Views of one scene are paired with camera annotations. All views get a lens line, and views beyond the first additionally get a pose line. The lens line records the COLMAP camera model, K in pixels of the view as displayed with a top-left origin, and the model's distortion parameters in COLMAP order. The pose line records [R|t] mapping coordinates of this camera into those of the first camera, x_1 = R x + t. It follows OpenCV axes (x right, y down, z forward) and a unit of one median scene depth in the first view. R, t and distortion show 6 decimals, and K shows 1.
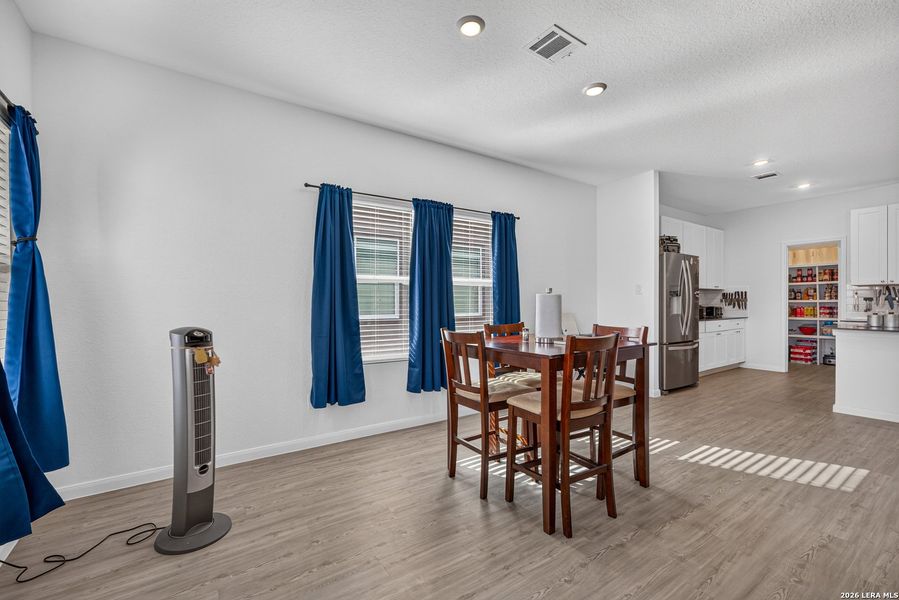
lens RADIAL K [[387.5, 0, 447.3], [0, 387.5, 303.7], [0, 0, 1]] dist [-0.001967, 0.003602]
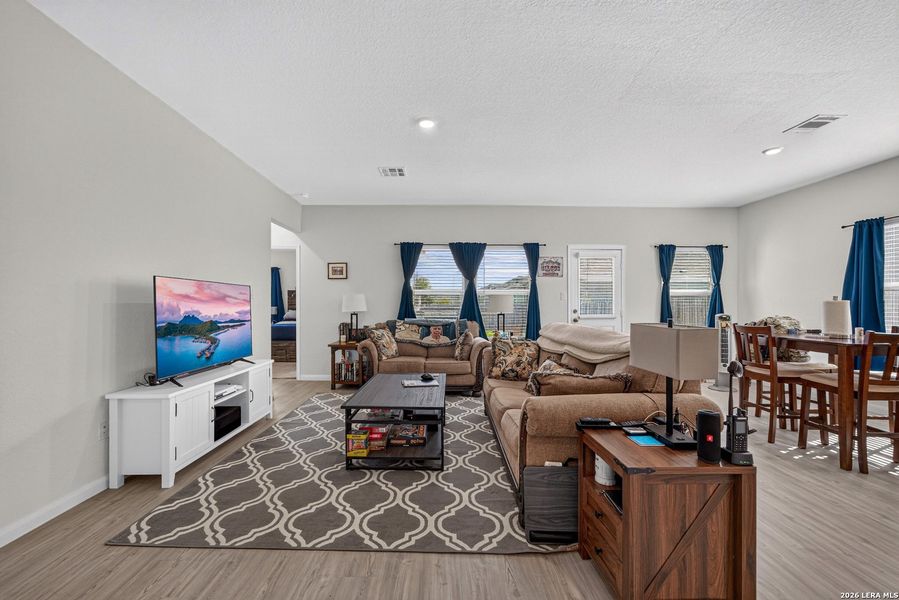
lens RADIAL K [[358.1, 0, 444.2], [0, 358.1, 301.8], [0, 0, 1]] dist [-0.007384, 0.002289]
pose [[-0.559767, 0.000655, -0.828650, 0.796833], [-0.003354, 0.999990, 0.003056, -0.008111], [0.828643, 0.004490, -0.559759, 0.236645]]
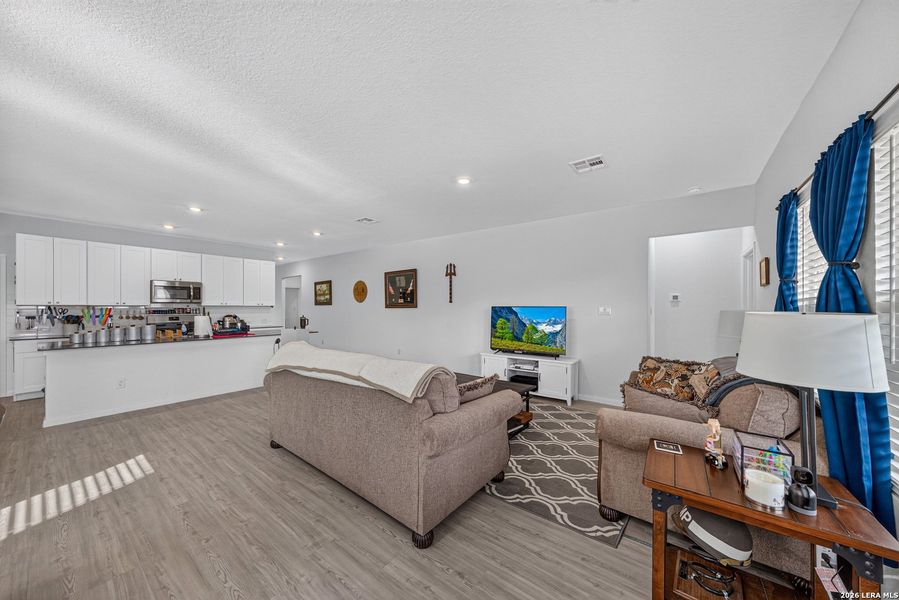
lens RADIAL K [[314.1, 0, 441.6], [0, 314.1, 307.4], [0, 0, 1]] dist [0.010462, -0.000191]
pose [[-0.296257, 0.006881, 0.955084, -0.107851], [0.006112, 0.999967, -0.005308, -0.025227], [-0.955089, 0.004265, -0.296289, 0.139786]]
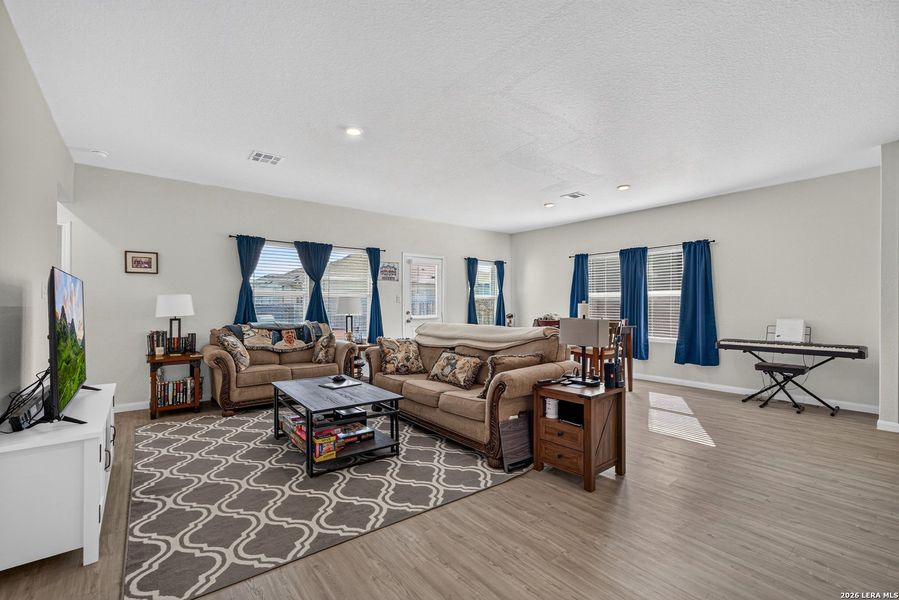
lens RADIAL K [[387.5, 0, 438.5], [0, 387.5, 301.4], [0, 0, 1]] dist [-0.001967, 0.003602]
pose [[0.057030, -0.001575, -0.998371, 0.964105], [-0.007018, 0.999973, -0.001979, -0.011261], [0.998348, 0.007119, 0.057017, 0.026903]]
